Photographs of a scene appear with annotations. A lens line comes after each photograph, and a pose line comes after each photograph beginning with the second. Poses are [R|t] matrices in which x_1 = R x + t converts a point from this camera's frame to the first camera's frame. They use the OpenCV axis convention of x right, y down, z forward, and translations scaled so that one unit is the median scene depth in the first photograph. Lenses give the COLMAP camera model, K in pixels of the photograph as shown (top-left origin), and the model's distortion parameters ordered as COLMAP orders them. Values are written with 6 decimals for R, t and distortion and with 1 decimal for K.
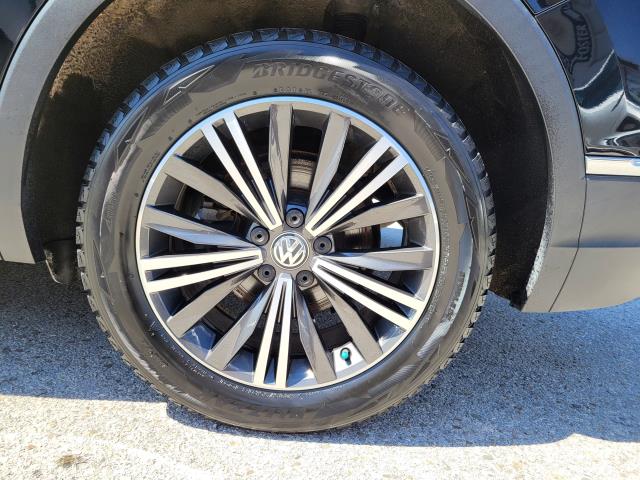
lens RADIAL K [[491.6, 0, 320.0], [0, 491.6, 240.0], [0, 0, 1]] dist [0.029339, -0.004268]
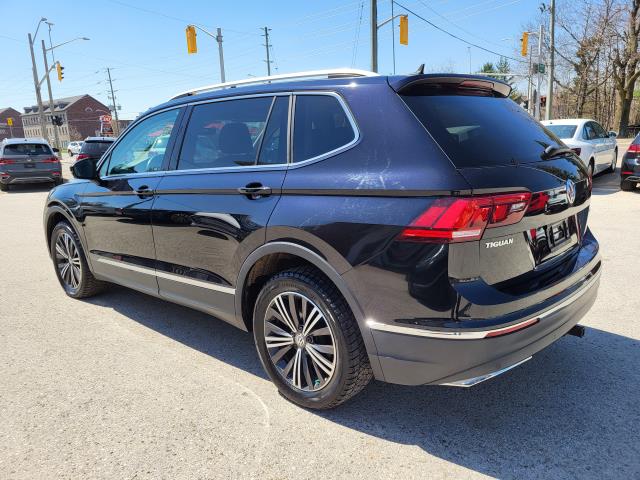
lens RADIAL K [[493.4, 0, 318.6], [0, 493.4, 245.5], [0, 0, 1]] dist [0.023298, -0.004729]
pose [[0.693813, -0.000573, -0.720155, 2.118023], [-0.058621, 0.996636, -0.057269, -0.375200], [0.717765, 0.081950, 0.691446, -0.984426]]
